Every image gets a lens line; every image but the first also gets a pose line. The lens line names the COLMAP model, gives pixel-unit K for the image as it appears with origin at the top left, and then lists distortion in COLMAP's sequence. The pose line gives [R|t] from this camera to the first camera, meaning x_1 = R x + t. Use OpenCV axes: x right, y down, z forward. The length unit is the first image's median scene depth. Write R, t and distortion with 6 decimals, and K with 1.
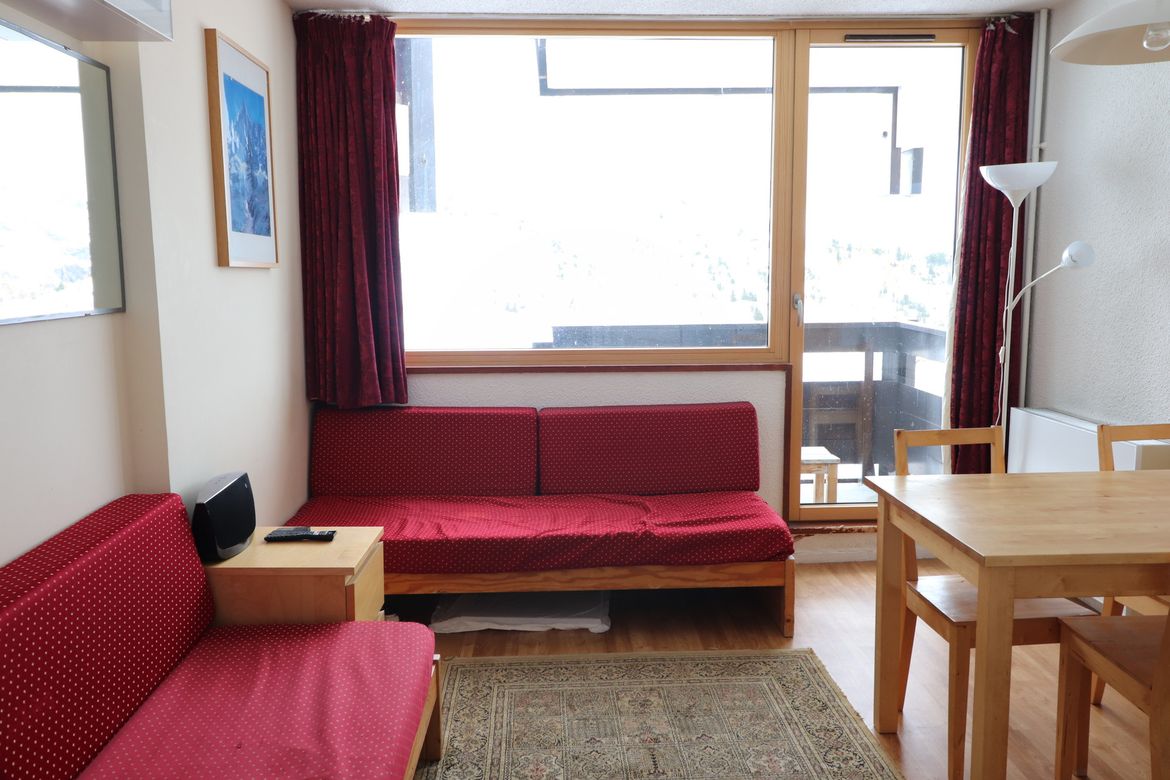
lens RADIAL K [[939.0, 0, 581.1], [0, 939.0, 385.4], [0, 0, 1]] dist [0.035275, -0.007705]
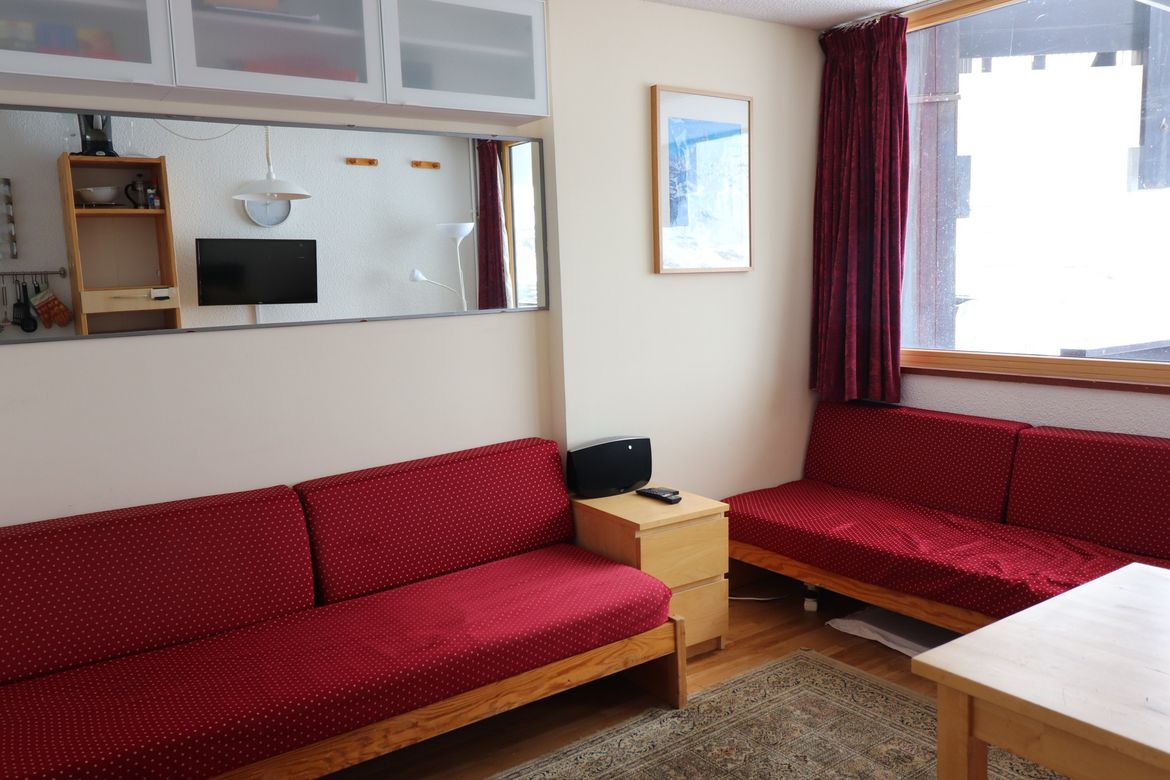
lens RADIAL K [[939.0, 0, 581.1], [0, 939.0, 385.4], [0, 0, 1]] dist [0.035275, -0.007705]
pose [[0.538165, 0.087092, -0.838328, 0.489153], [-0.074804, 0.995657, 0.055415, -0.031368], [0.839513, 0.032888, 0.542343, 0.193842]]
